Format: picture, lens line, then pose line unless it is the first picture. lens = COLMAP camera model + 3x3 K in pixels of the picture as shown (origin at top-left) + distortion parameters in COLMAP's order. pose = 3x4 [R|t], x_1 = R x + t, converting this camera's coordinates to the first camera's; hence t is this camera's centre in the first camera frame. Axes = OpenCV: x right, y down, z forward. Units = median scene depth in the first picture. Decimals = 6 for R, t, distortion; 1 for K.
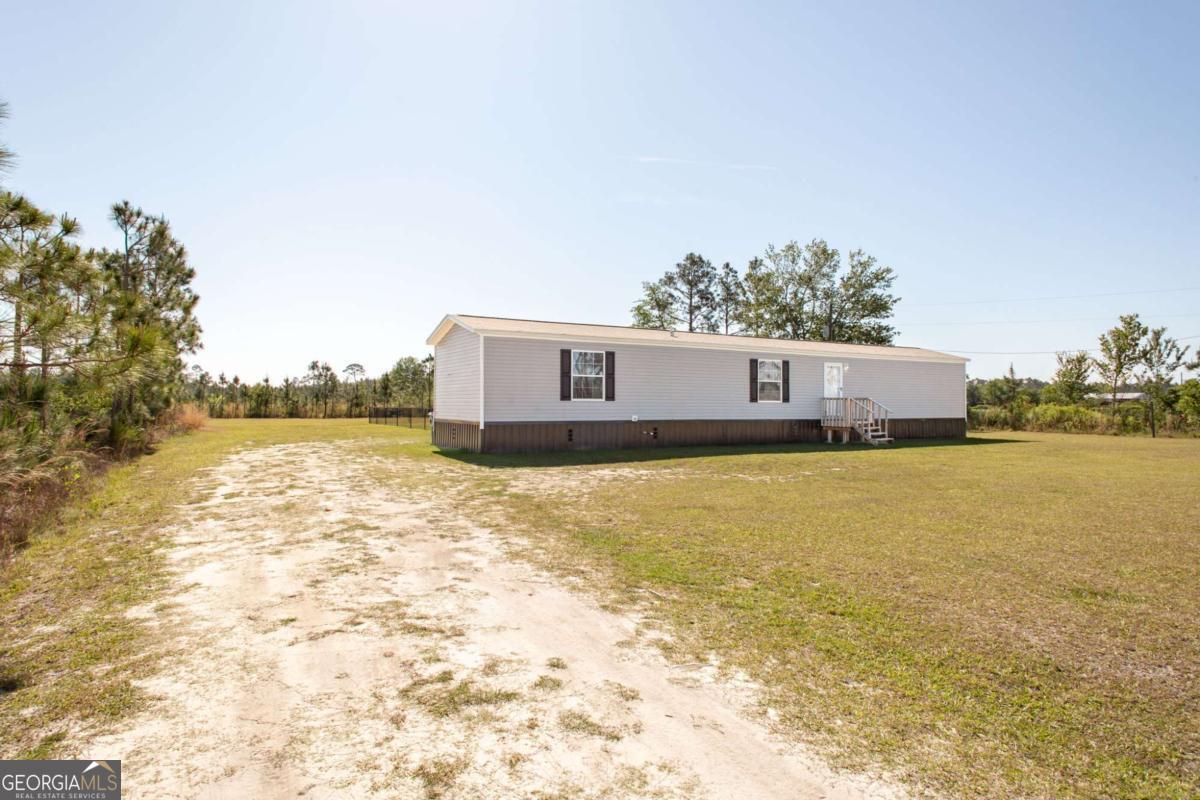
lens RADIAL K [[679.4, 0, 600.0], [0, 679.4, 400.0], [0, 0, 1]] dist [0.003687, 0.000618]
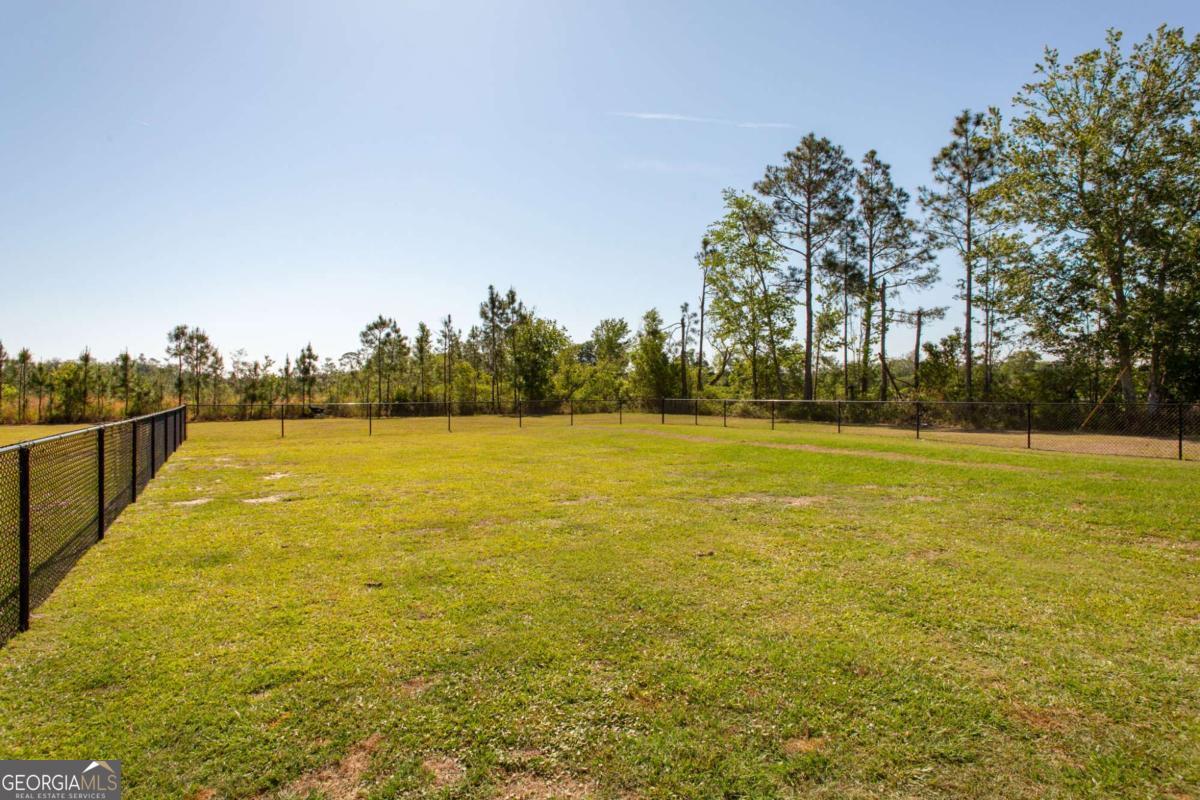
lens RADIAL K [[679.4, 0, 600.0], [0, 679.4, 400.0], [0, 0, 1]] dist [0.003687, 0.000618]
pose [[0.999583, -0.006327, -0.028165, -0.056870], [0.006685, 0.999898, 0.012621, 0.005880], [0.028082, -0.012805, 0.999524, 0.741566]]
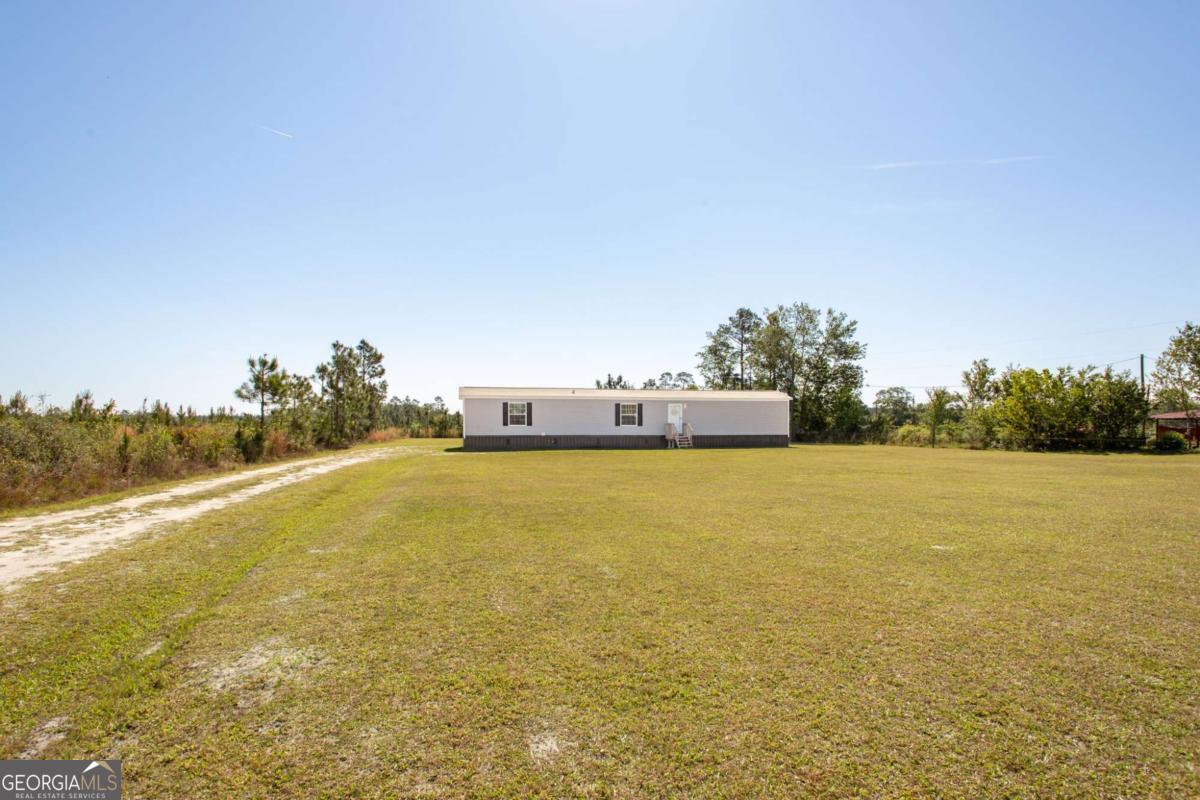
lens RADIAL K [[699.9, 0, 603.3], [0, 699.9, 429.8], [0, 0, 1]] dist [0.003243, -0.000033]
pose [[0.950034, -0.003101, -0.312130, 0.538956], [0.005477, 0.999962, 0.006736, 0.000016], [0.312097, -0.008109, 0.950016, -0.585085]]
